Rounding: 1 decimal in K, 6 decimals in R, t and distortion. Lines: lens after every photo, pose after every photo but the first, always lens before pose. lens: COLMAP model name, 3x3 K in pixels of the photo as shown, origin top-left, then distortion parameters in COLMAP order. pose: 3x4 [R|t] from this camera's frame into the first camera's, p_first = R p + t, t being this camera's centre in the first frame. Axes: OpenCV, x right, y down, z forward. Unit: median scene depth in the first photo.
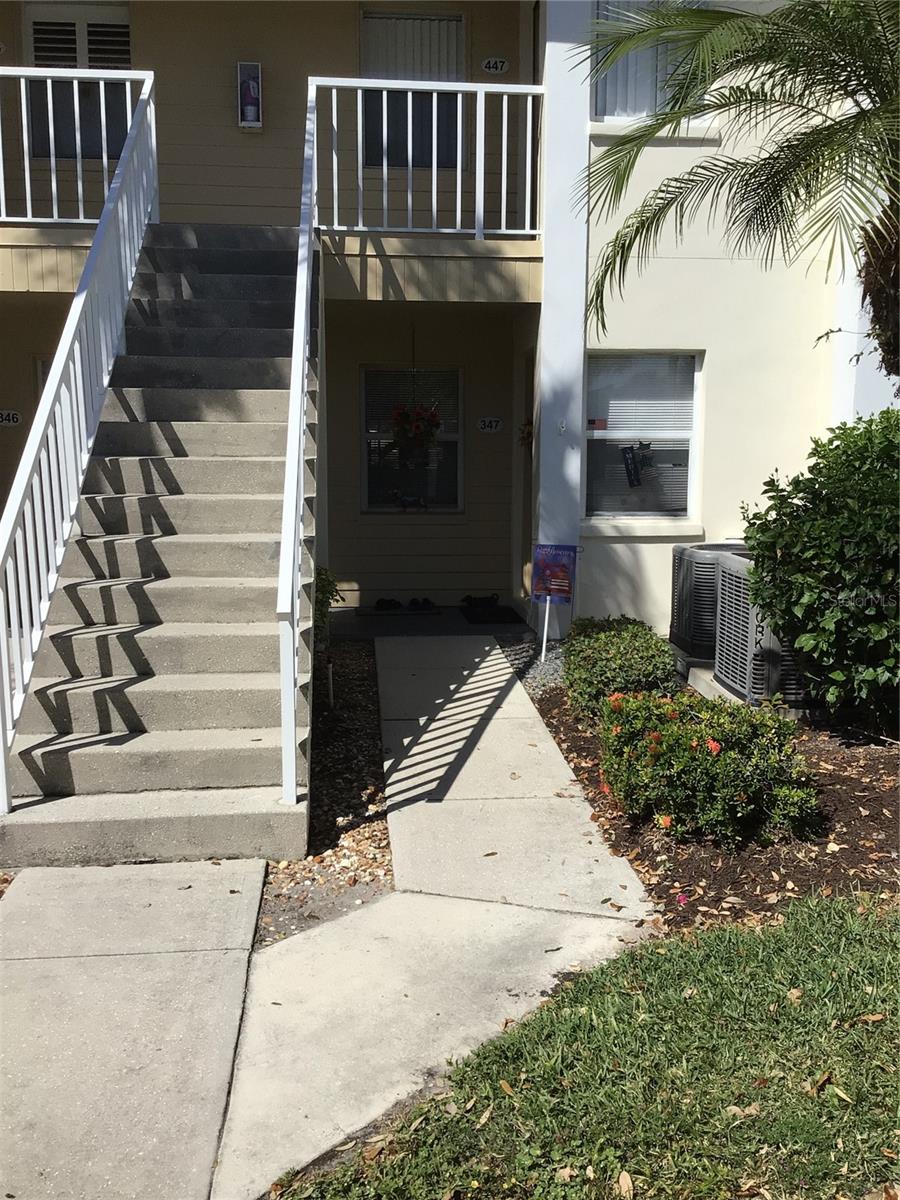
lens RADIAL K [[1111.3, 0, 448.0], [0, 1111.3, 603.0], [0, 0, 1]] dist [0.004990, 0.000000]
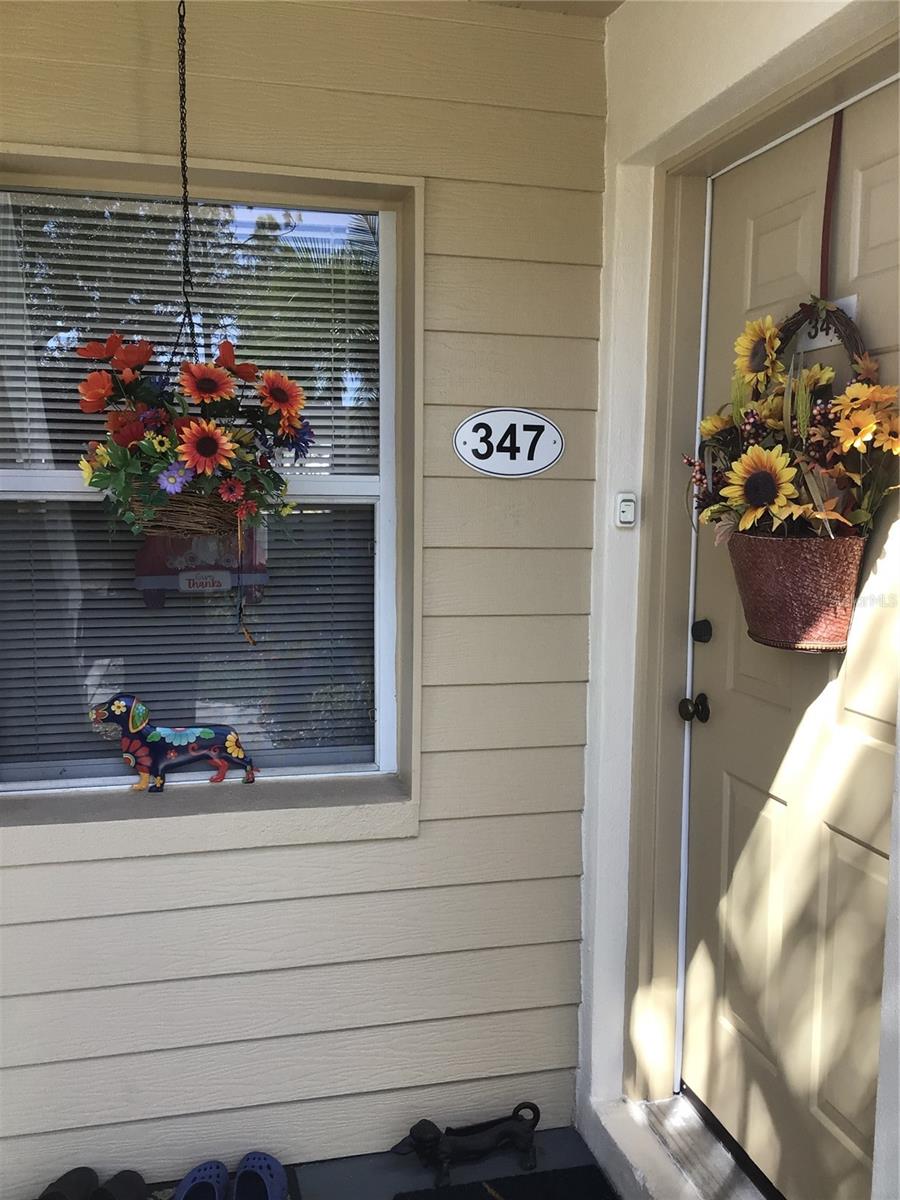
lens RADIAL K [[1111.3, 0, 452.1], [0, 1111.3, 600.7], [0, 0, 1]] dist [0.004990, 0.000000]
pose [[0.988029, -0.008473, 0.154038, -0.013208], [0.013611, 0.999385, -0.032332, -0.117076], [-0.153669, 0.034041, 0.987536, 0.758622]]
